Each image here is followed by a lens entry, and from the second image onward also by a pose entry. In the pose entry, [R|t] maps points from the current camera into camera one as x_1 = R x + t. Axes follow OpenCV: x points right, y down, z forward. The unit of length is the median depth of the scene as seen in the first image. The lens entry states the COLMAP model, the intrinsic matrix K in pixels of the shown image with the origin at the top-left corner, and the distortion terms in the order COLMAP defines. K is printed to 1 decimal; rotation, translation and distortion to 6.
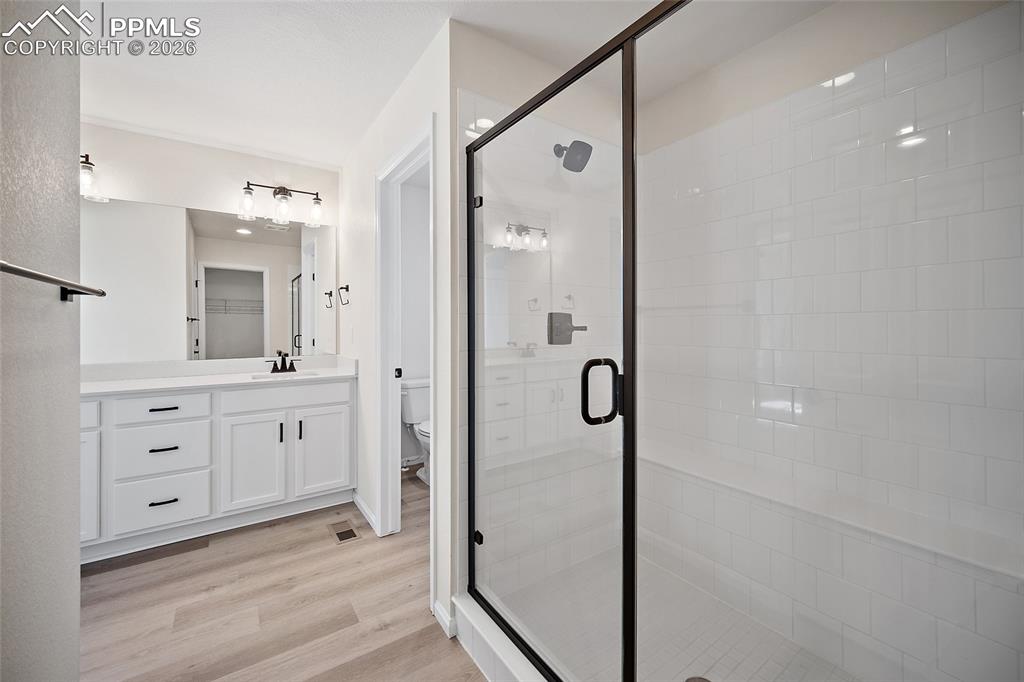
lens RADIAL K [[401.8, 0, 509.9], [0, 401.8, 334.0], [0, 0, 1]] dist [-0.002876, -0.000469]
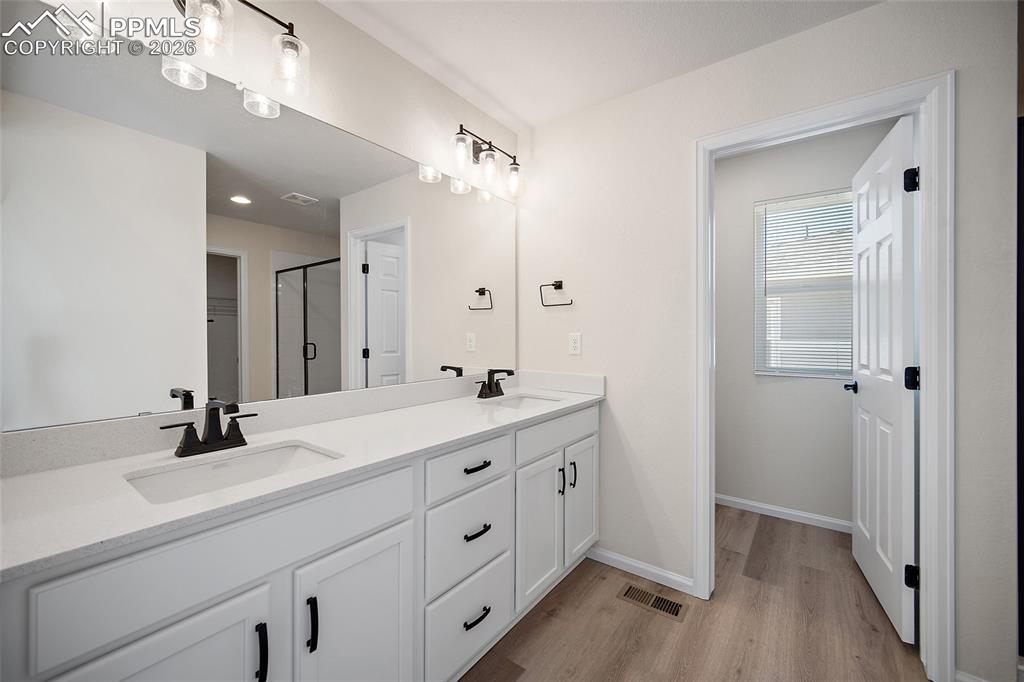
lens RADIAL K [[401.8, 0, 516.1], [0, 401.8, 343.0], [0, 0, 1]] dist [-0.002876, -0.000469]
pose [[0.950133, -0.001281, 0.311843, -0.878455], [0.000390, 0.999996, 0.002921, -0.003841], [-0.311845, -0.002654, 0.950129, 0.347939]]
